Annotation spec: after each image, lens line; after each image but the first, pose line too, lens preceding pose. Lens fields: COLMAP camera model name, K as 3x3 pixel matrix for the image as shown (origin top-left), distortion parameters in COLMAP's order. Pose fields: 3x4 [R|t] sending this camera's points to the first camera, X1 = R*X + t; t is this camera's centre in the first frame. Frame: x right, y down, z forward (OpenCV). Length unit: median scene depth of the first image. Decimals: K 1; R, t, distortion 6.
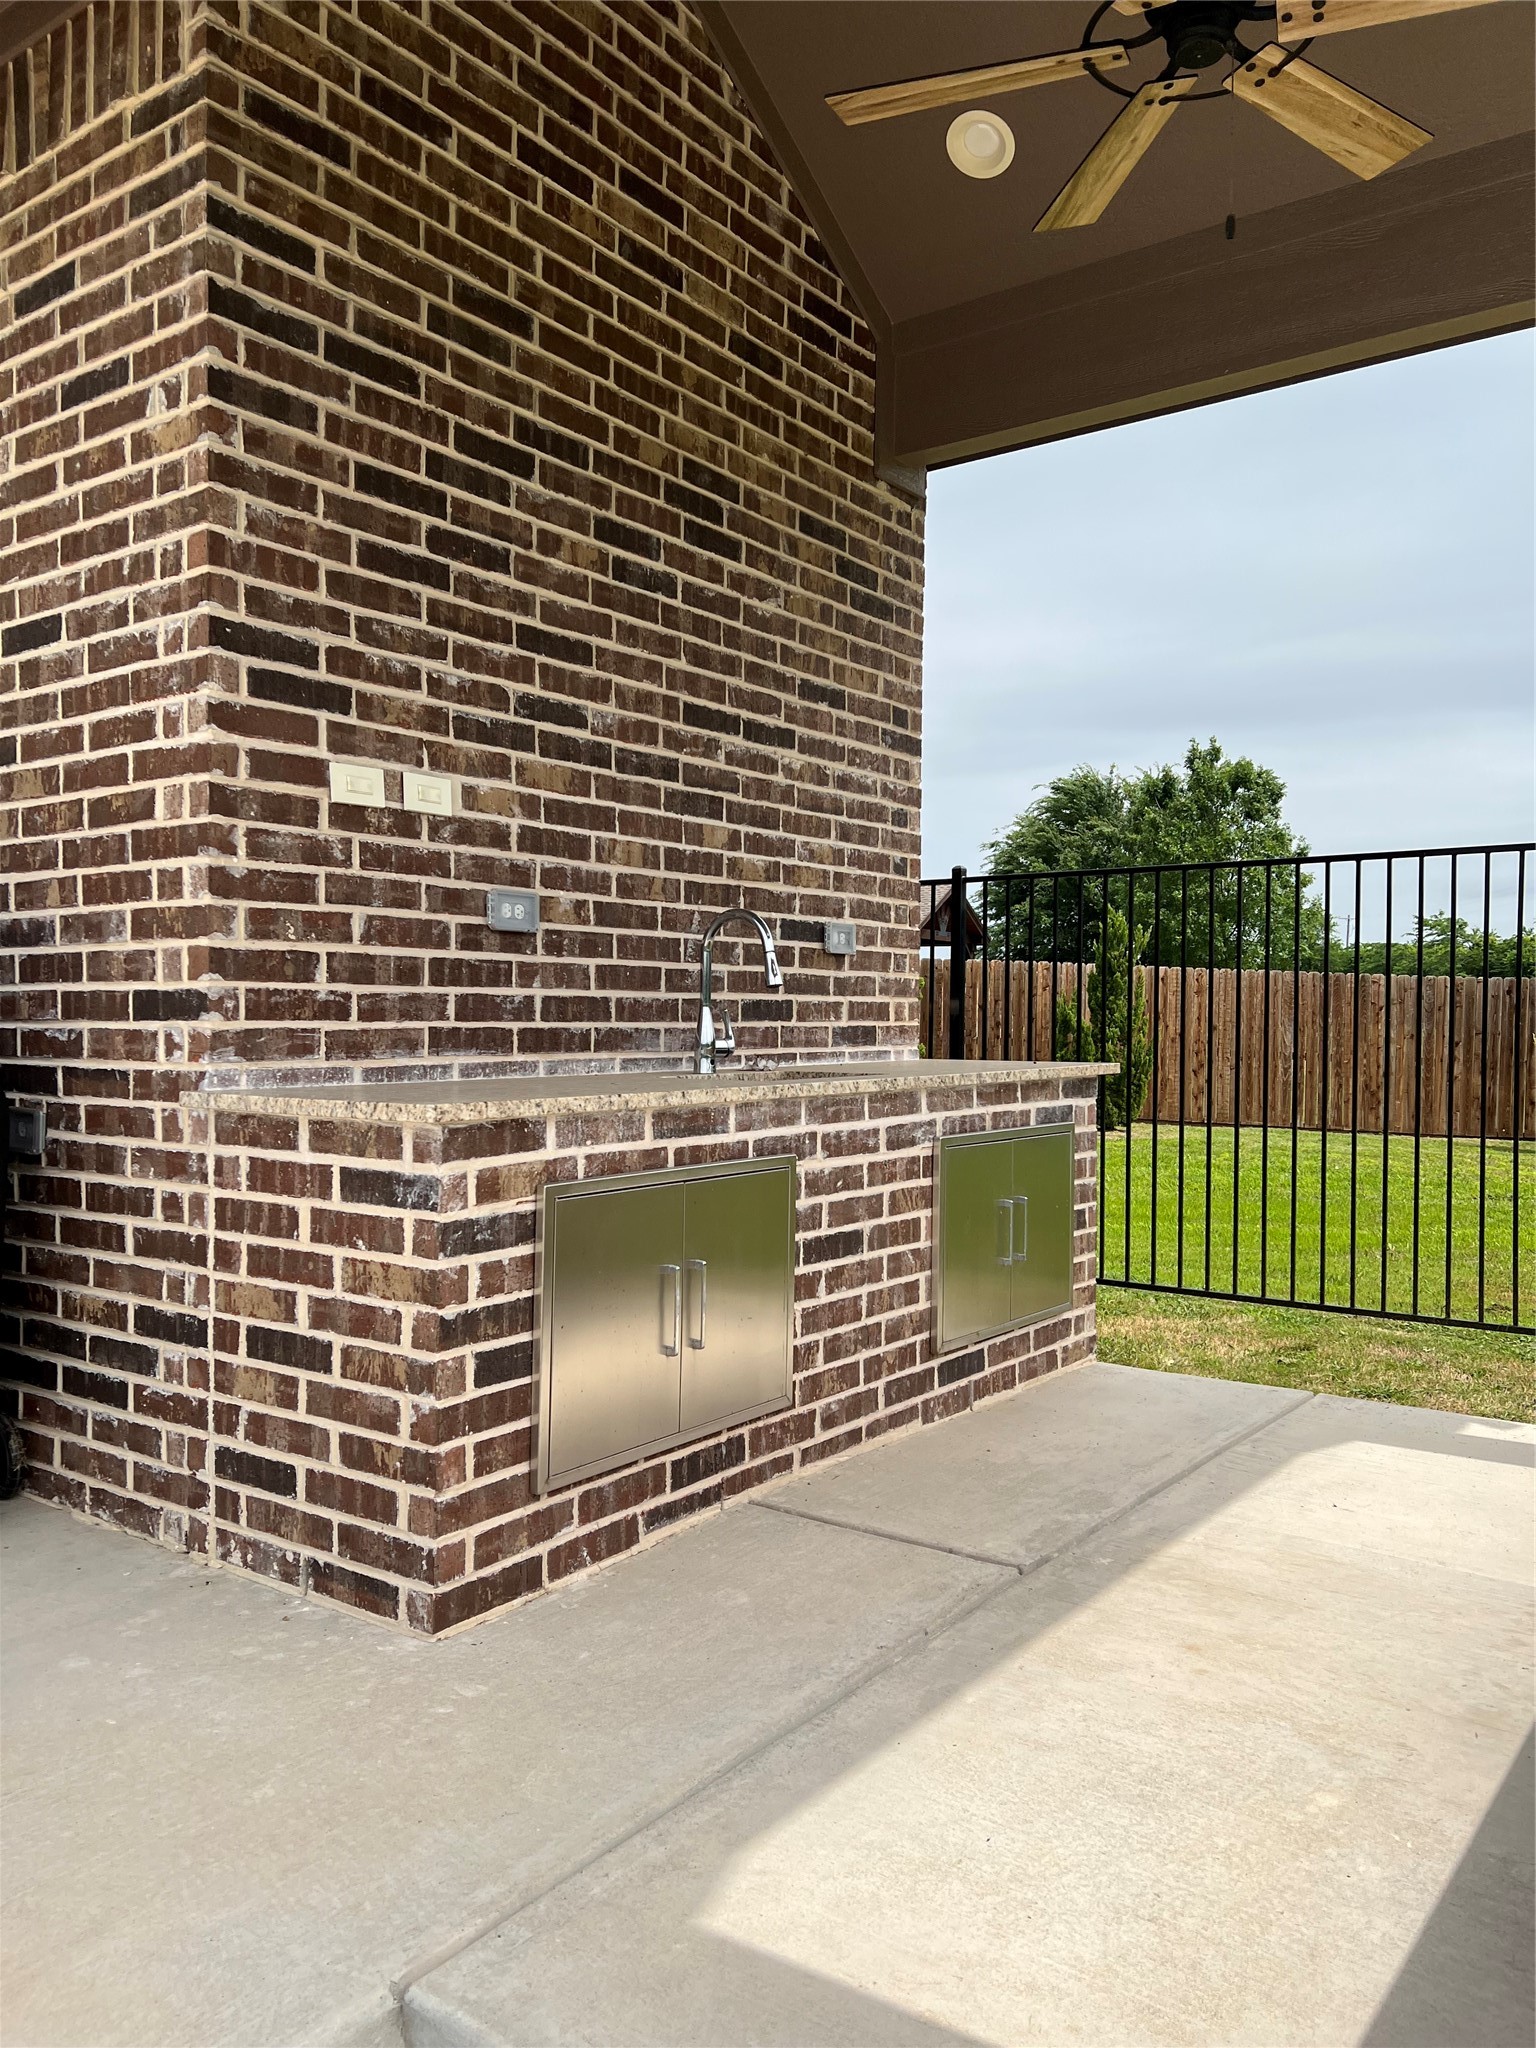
lens RADIAL K [[1520.0, 0, 759.2], [0, 1520.0, 1038.8], [0, 0, 1]] dist [0.110855, -0.180517]
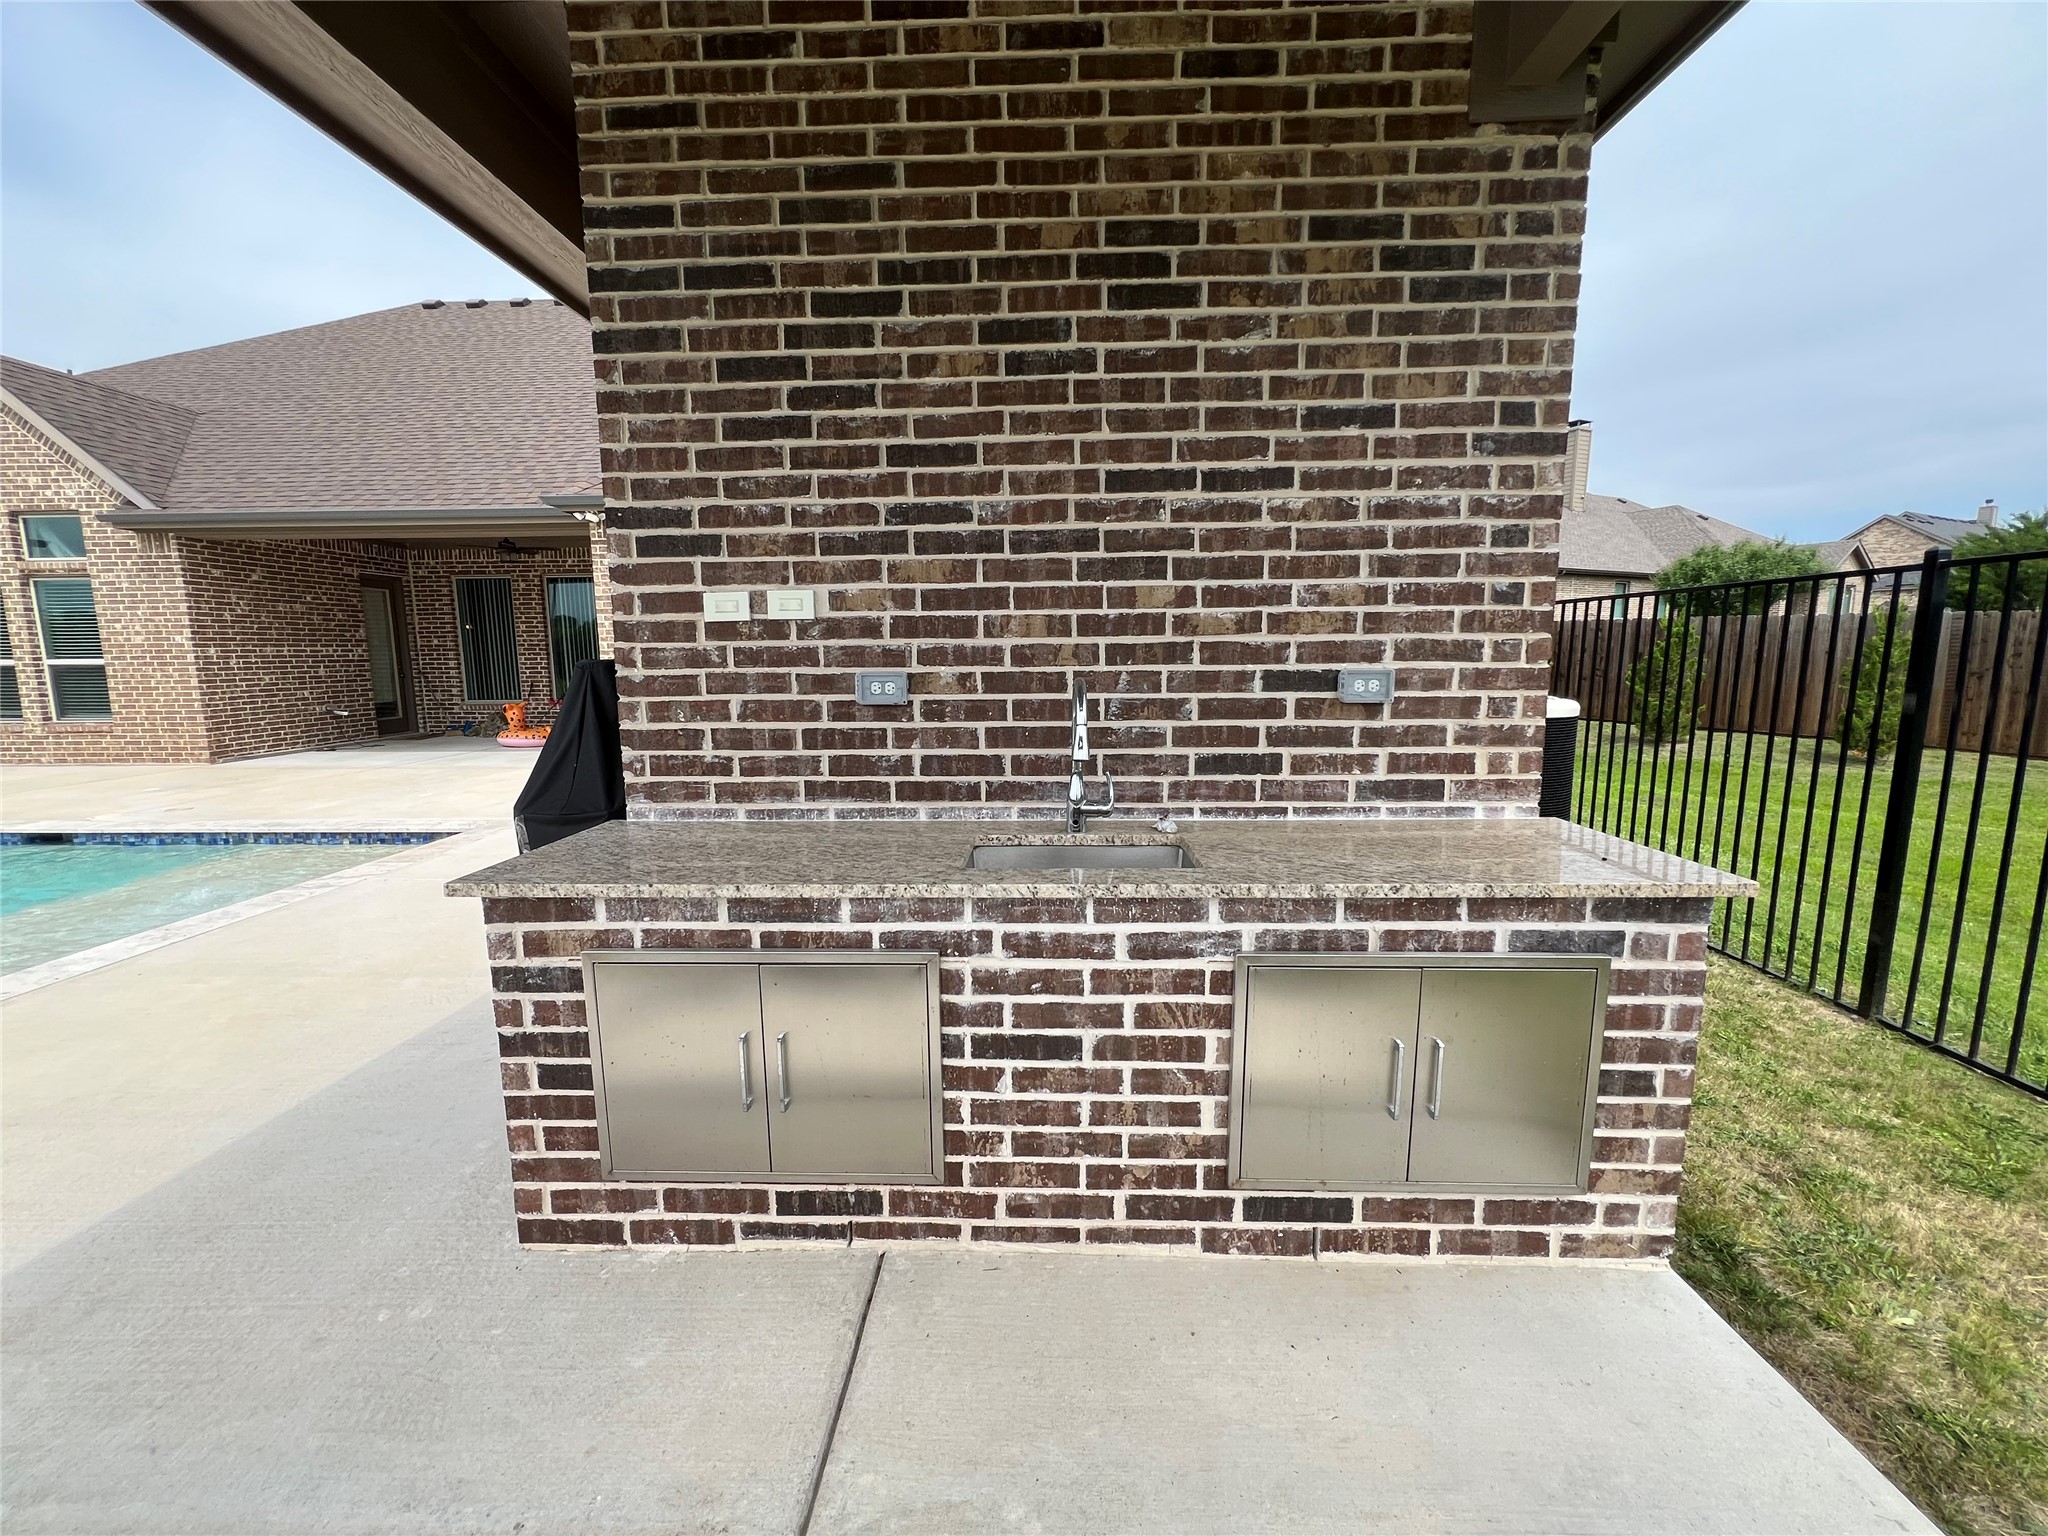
lens RADIAL K [[820.0, 0, 1022.9], [0, 820.0, 767.0], [0, 0, 1]] dist [-0.001771, 0.000255]
pose [[0.568566, 0.103682, -0.816078, 0.447498], [-0.001501, 0.992155, 0.125006, -0.102837], [0.822636, -0.069850, 0.564261, 0.710671]]
